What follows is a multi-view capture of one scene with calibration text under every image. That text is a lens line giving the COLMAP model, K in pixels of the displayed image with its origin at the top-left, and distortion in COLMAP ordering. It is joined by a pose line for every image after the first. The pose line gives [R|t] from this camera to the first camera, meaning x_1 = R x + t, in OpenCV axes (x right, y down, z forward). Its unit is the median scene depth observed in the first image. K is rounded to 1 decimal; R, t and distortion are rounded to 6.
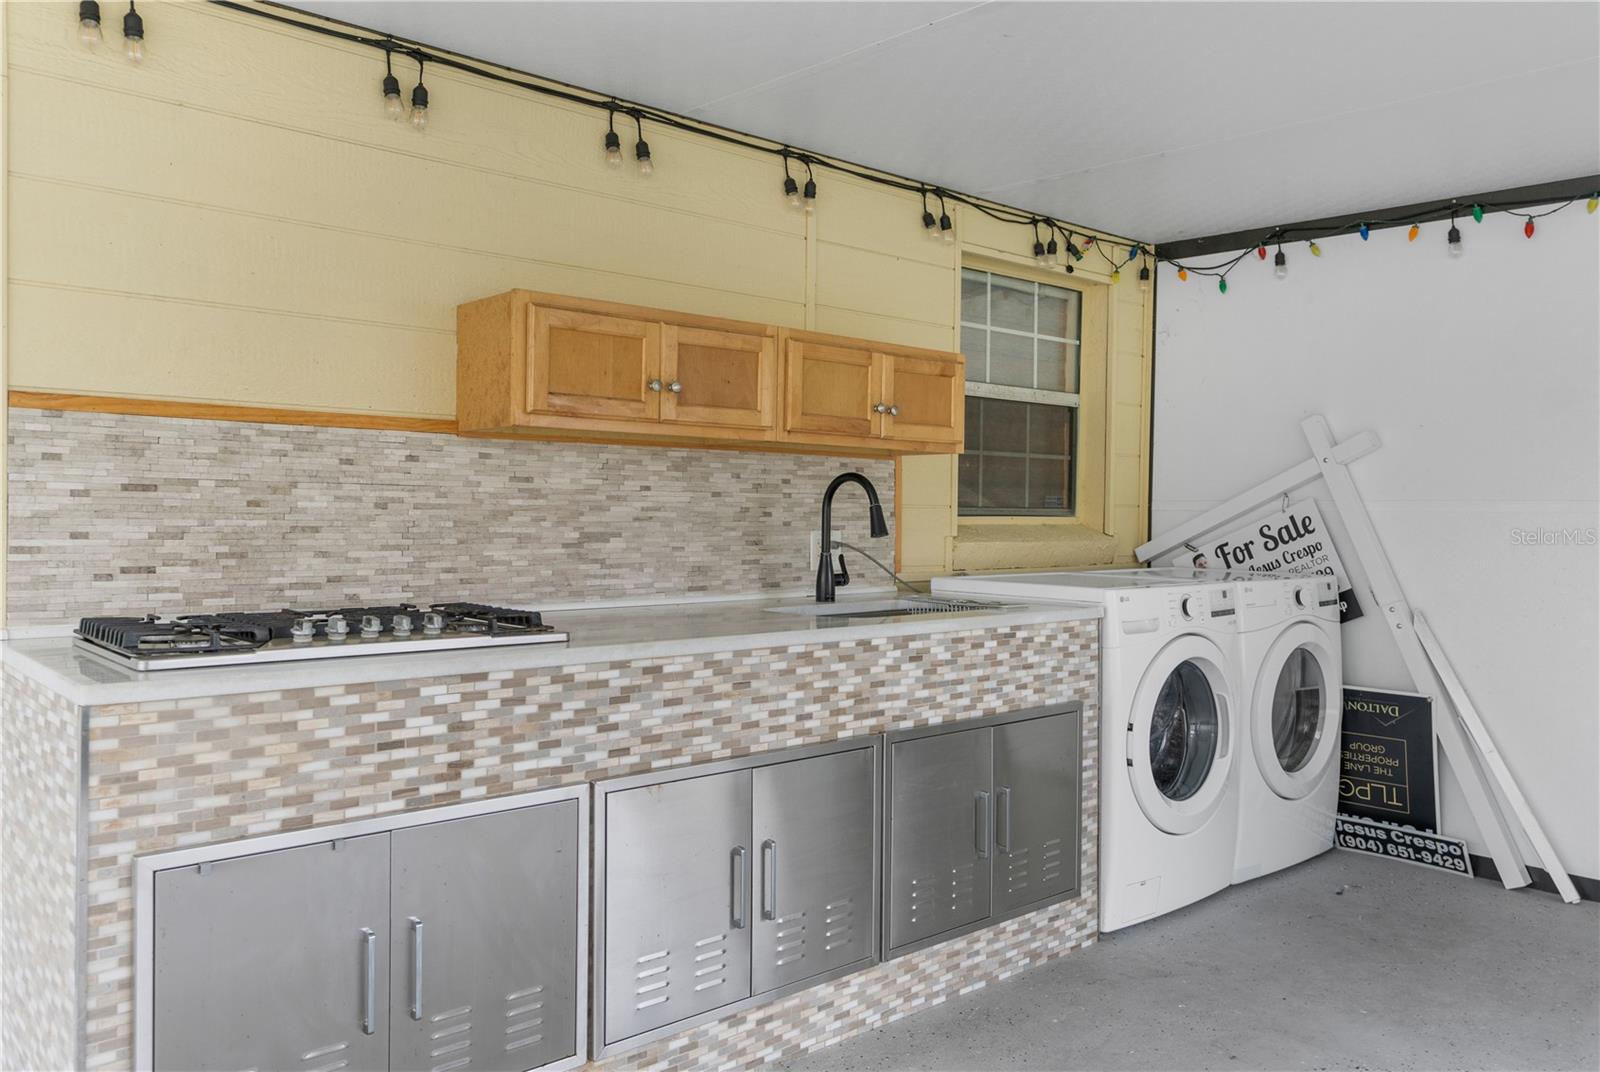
lens RADIAL K [[1217.7, 0, 799.7], [0, 1217.7, 533.1], [0, 0, 1]] dist [0.002604, 0.008945]
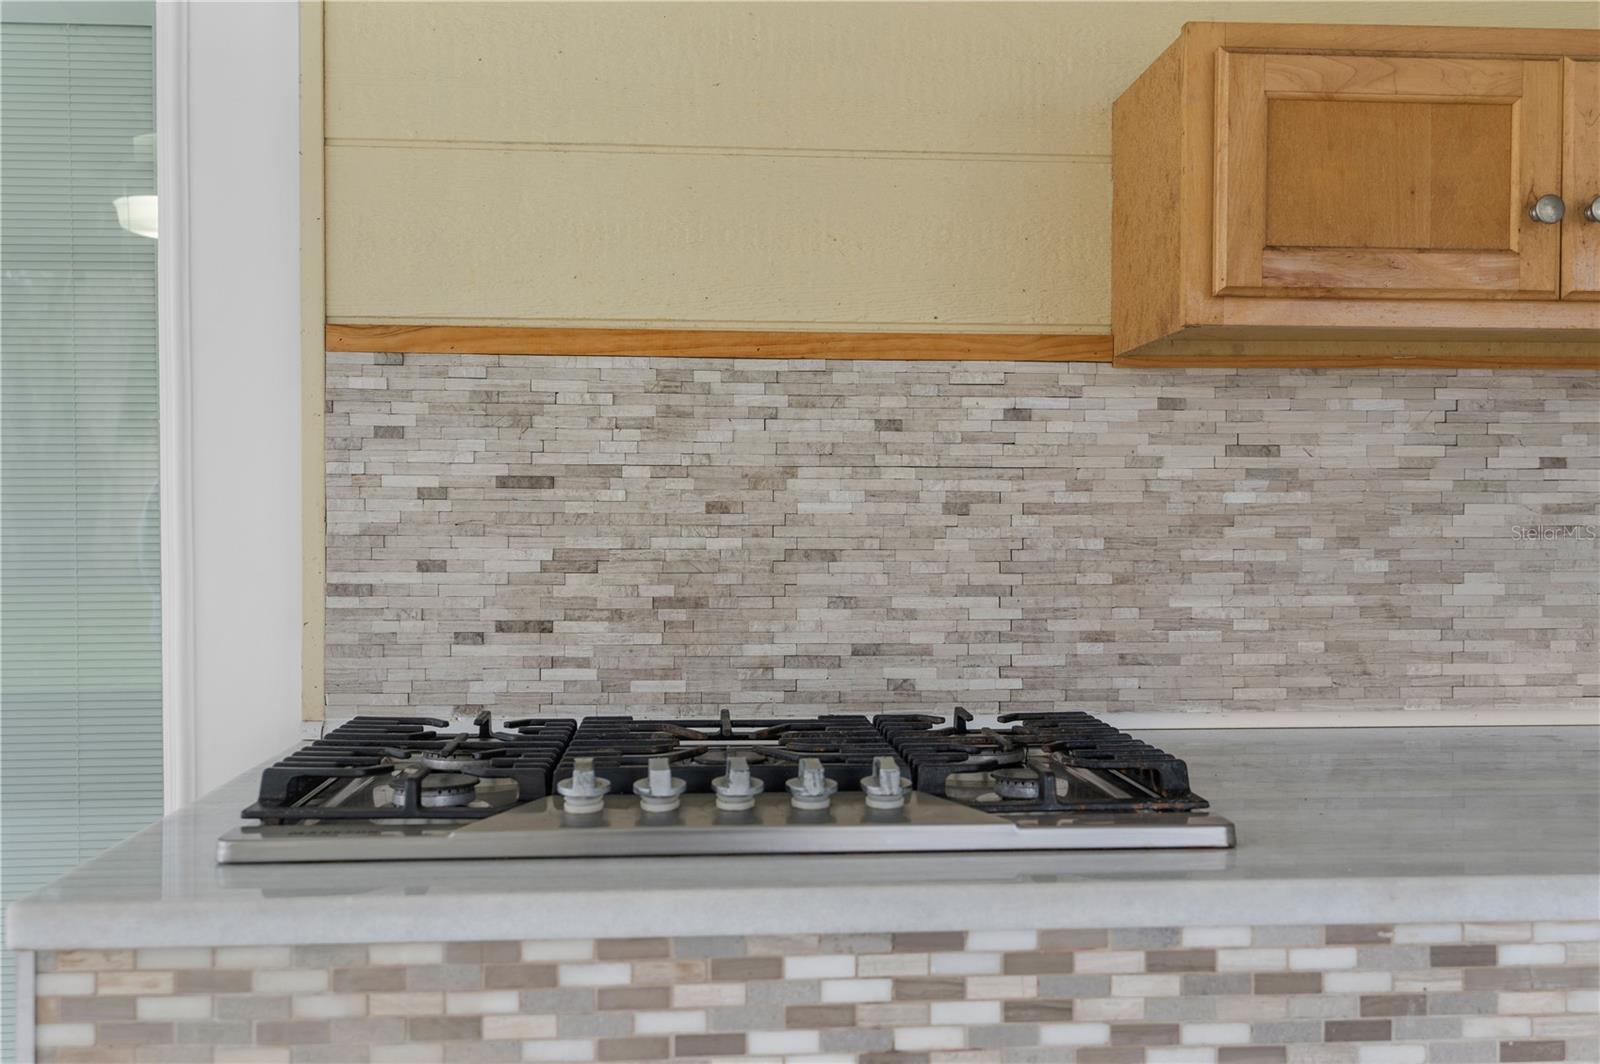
lens RADIAL K [[1570.0, 0, 795.9], [0, 1570.0, 532.1], [0, 0, 1]] dist [0.020707, 0.000000]
pose [[0.795113, -0.005609, -0.606435, 0.004120], [-0.001276, 0.999940, -0.010922, -0.005348], [0.606460, 0.009458, 0.795058, 0.435052]]
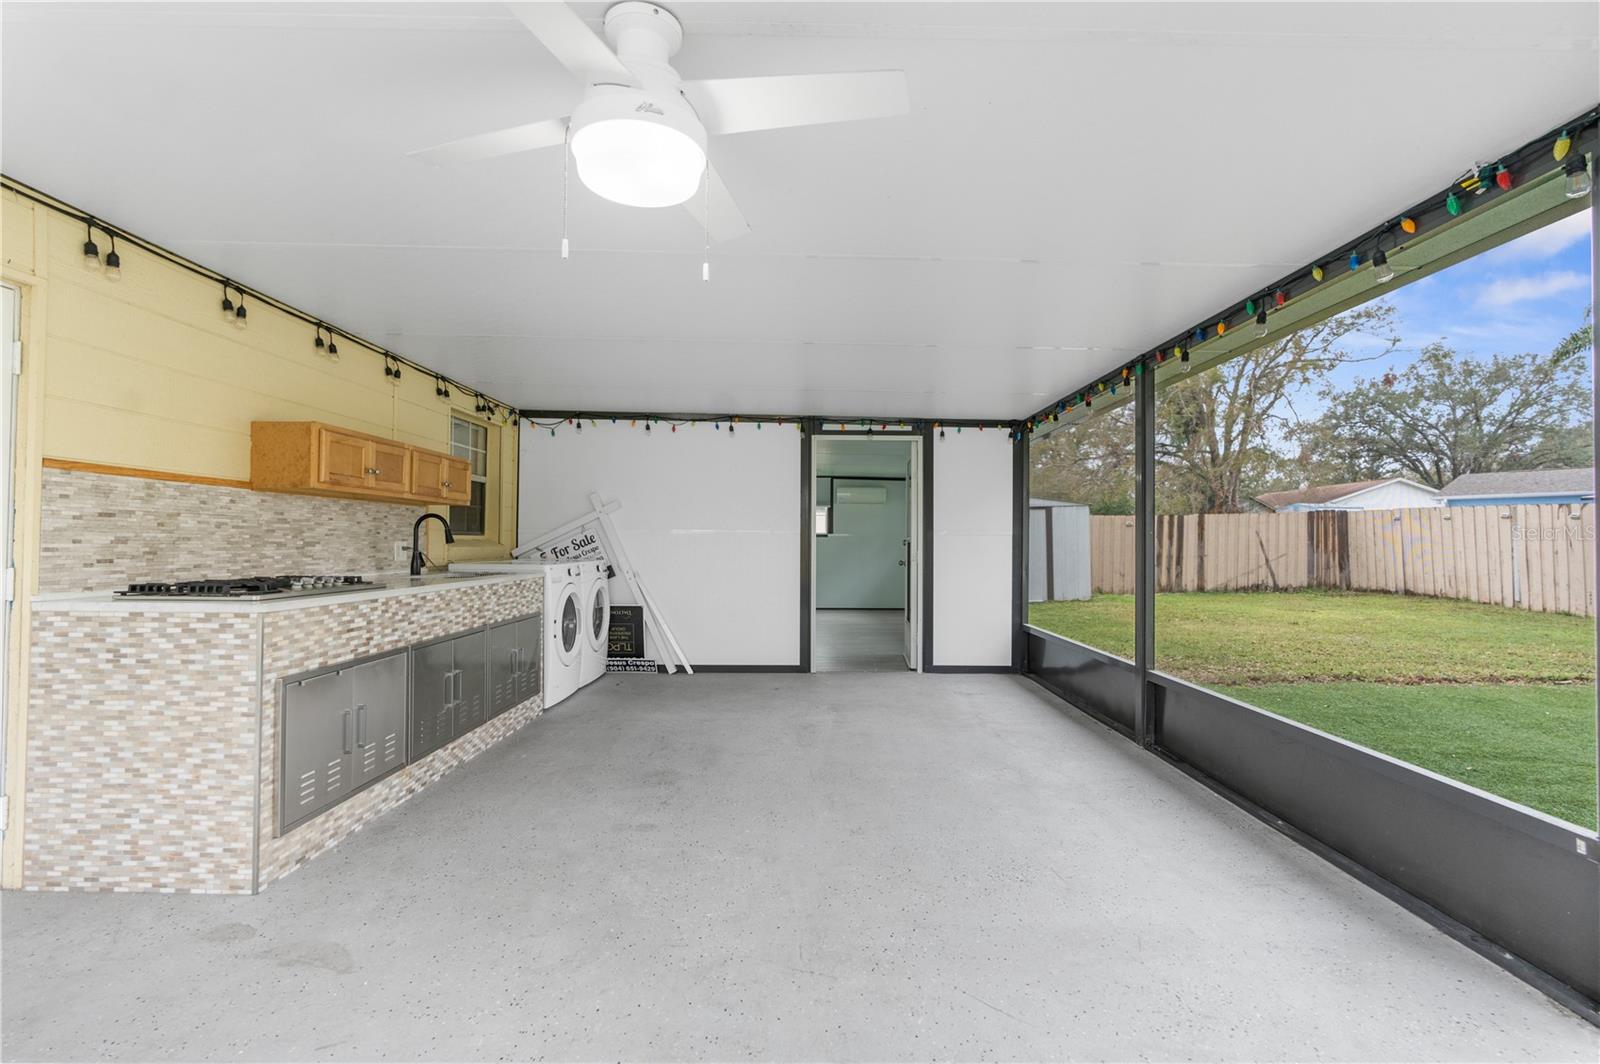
lens RADIAL K [[729.2, 0, 801.0], [0, 729.2, 534.0], [0, 0, 1]] dist [-0.018250, 0.008575]
pose [[0.673912, 0.003828, 0.738801, -0.562704], [0.011968, 0.999799, -0.016098, 0.017504], [-0.738714, 0.019690, 0.673731, -0.405488]]
